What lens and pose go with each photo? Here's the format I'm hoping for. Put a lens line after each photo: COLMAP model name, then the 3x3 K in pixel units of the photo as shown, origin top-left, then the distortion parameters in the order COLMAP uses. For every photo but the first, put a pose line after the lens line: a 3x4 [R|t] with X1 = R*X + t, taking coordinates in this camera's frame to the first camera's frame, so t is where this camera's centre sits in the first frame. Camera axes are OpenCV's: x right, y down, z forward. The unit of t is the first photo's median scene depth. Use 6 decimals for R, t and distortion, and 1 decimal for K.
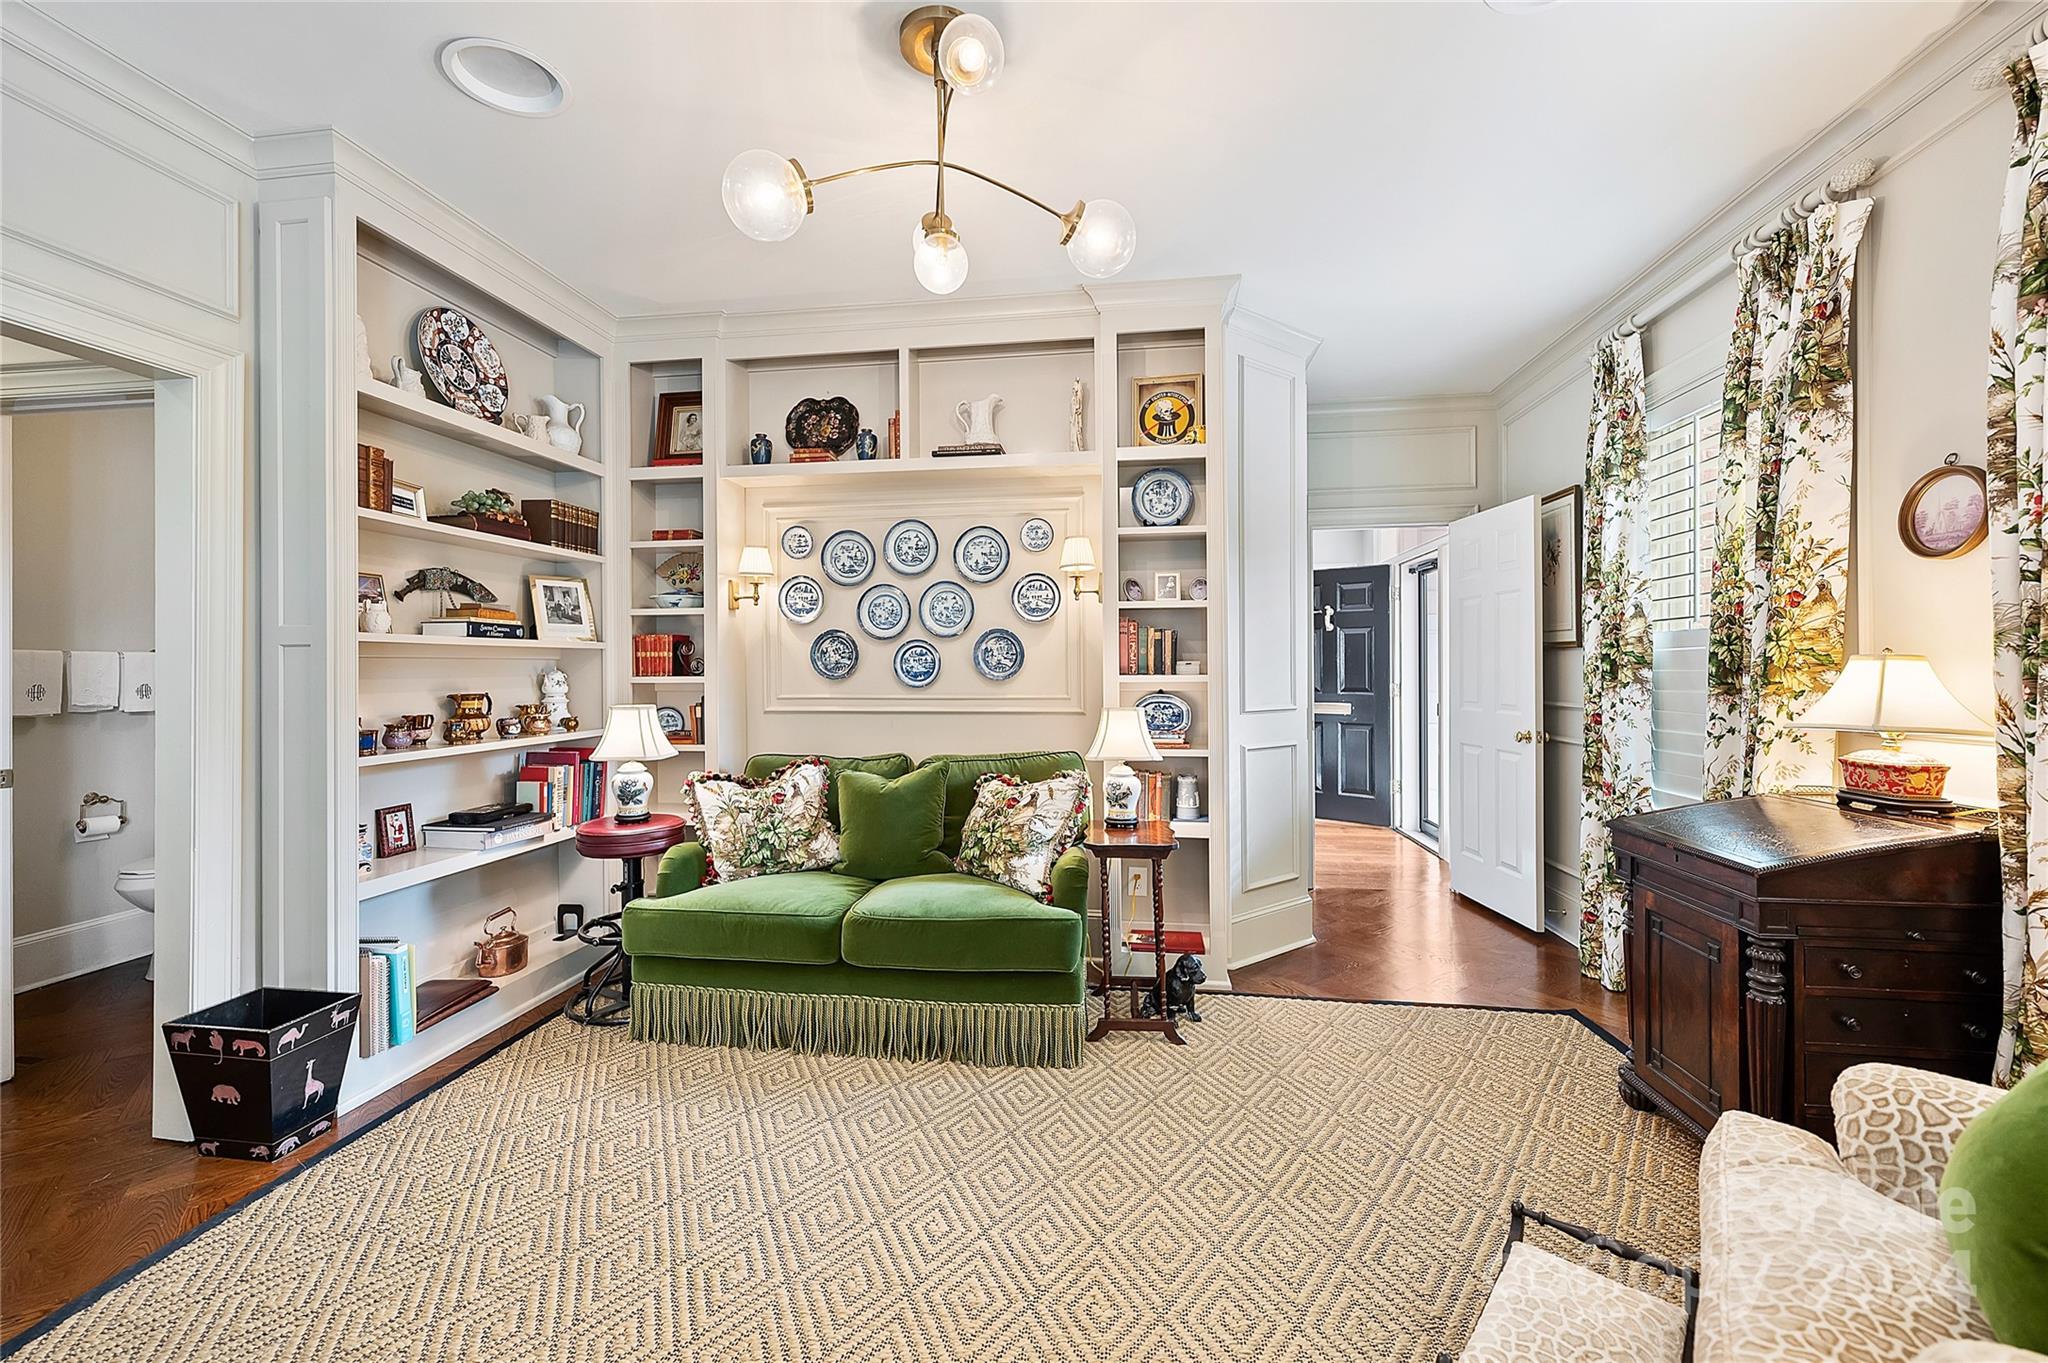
lens RADIAL K [[821.5, 0, 1021.7], [0, 821.5, 665.0], [0, 0, 1]] dist [-0.000147, -0.000088]
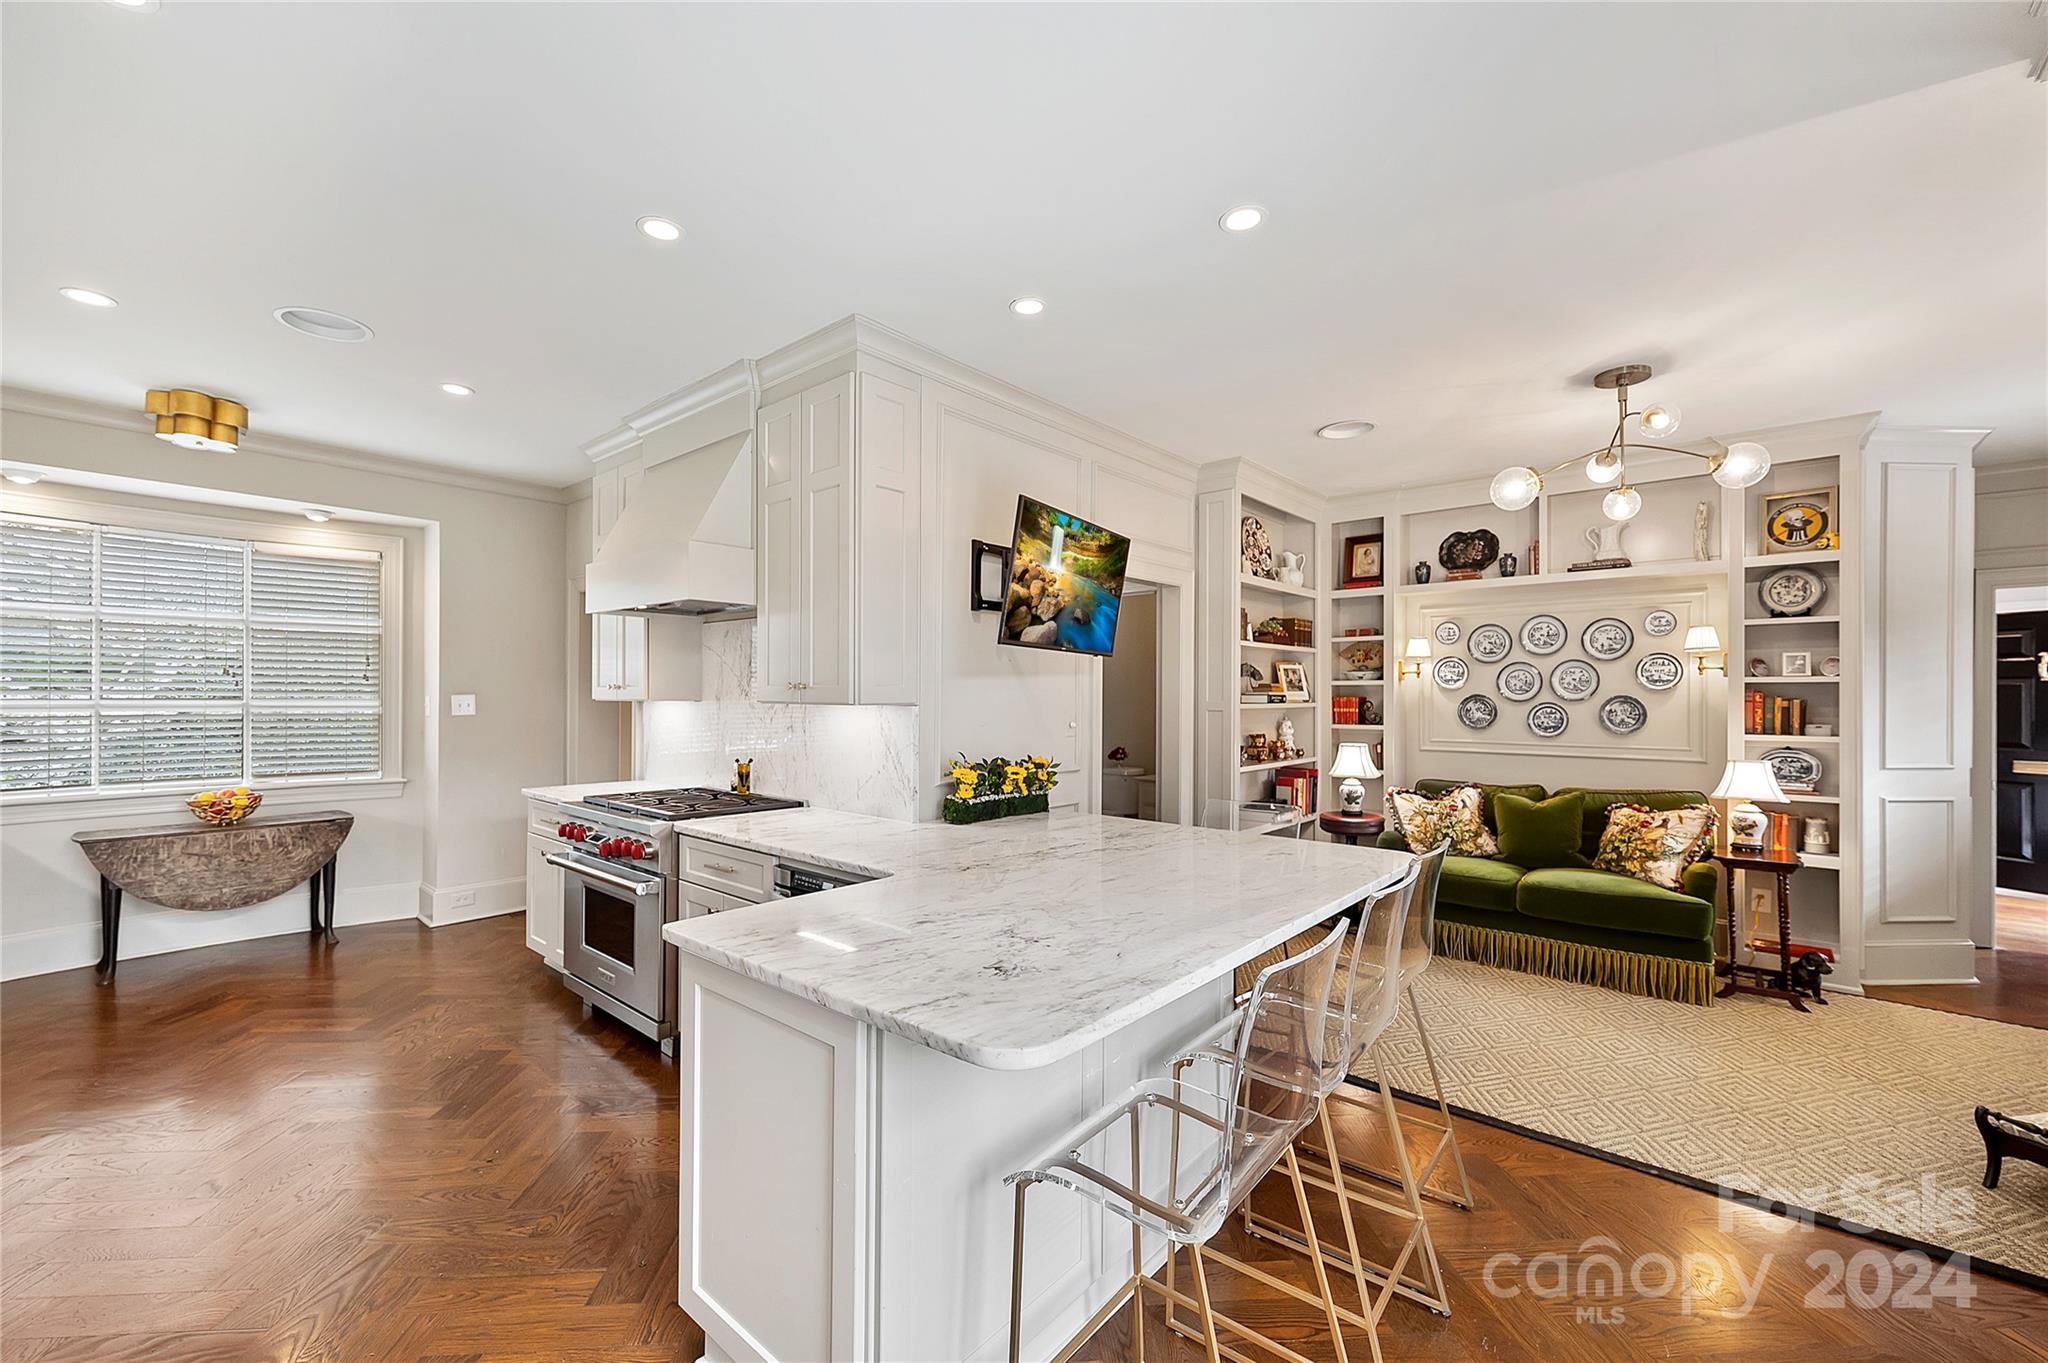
lens RADIAL K [[821.5, 0, 1017.3], [0, 821.5, 697.8], [0, 0, 1]] dist [-0.000147, -0.000088]
pose [[0.834585, 0.007156, -0.550833, -0.119779], [-0.004305, 0.999970, 0.006469, -0.046950], [0.550862, -0.003027, 0.834591, -0.677364]]
